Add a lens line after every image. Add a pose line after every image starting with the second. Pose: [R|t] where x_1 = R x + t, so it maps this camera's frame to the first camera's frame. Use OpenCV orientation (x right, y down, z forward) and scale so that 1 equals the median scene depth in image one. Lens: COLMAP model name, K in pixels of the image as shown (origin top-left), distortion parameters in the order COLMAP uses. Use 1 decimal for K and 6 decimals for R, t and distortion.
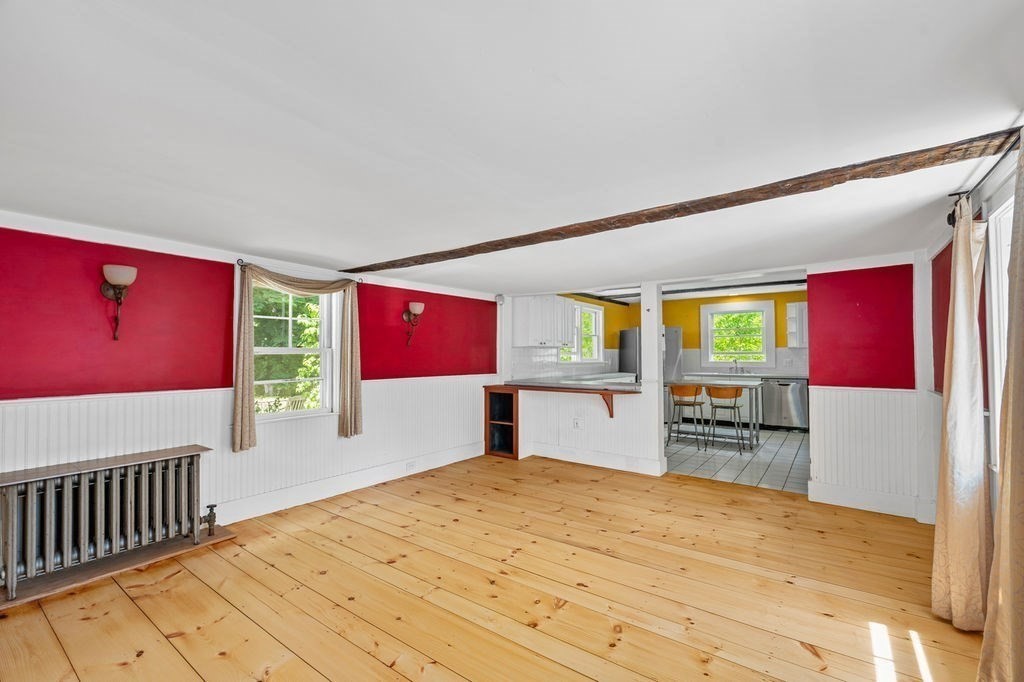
lens RADIAL K [[433.4, 0, 512.0], [0, 433.4, 341.0], [0, 0, 1]] dist [0.003024, 0.000229]
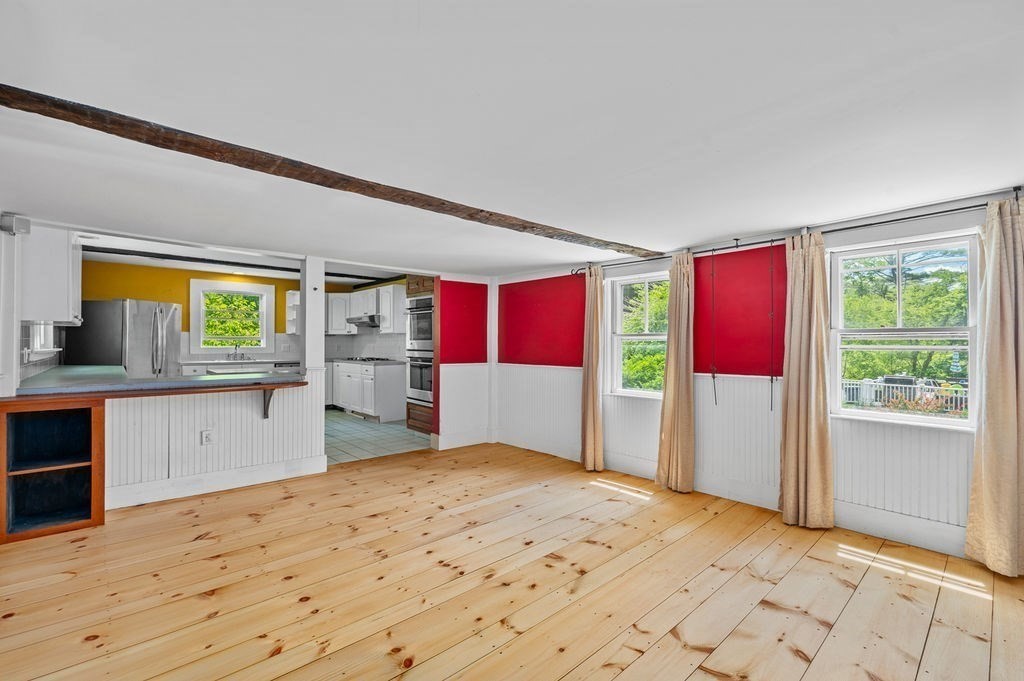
lens RADIAL K [[452.0, 0, 514.1], [0, 452.0, 346.2], [0, 0, 1]] dist [-0.001346, -0.000251]
pose [[0.200118, -0.003676, 0.979765, -0.584510], [-0.038924, 0.999174, 0.011700, 0.022354], [-0.978998, -0.040477, 0.199810, 0.482747]]
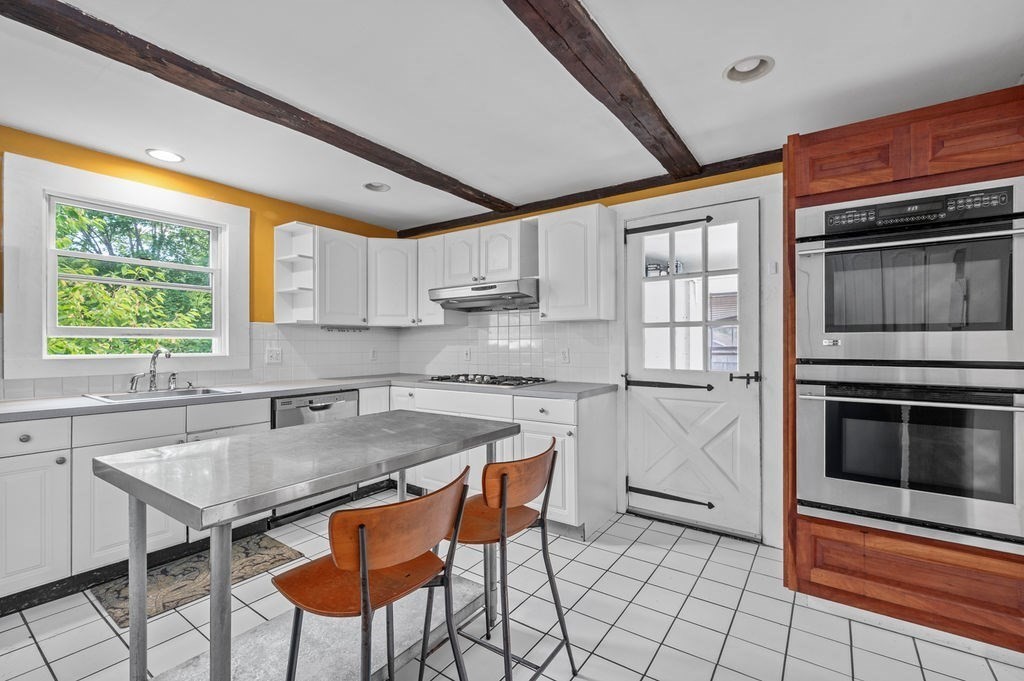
lens RADIAL K [[446.4, 0, 508.8], [0, 446.4, 345.0], [0, 0, 1]] dist [0.002041, 0.000248]
pose [[-0.026441, -0.000742, 0.999650, 0.315214], [-0.030460, 0.999536, -0.000063, 0.057480], [-0.999186, -0.030451, -0.026451, 1.460264]]
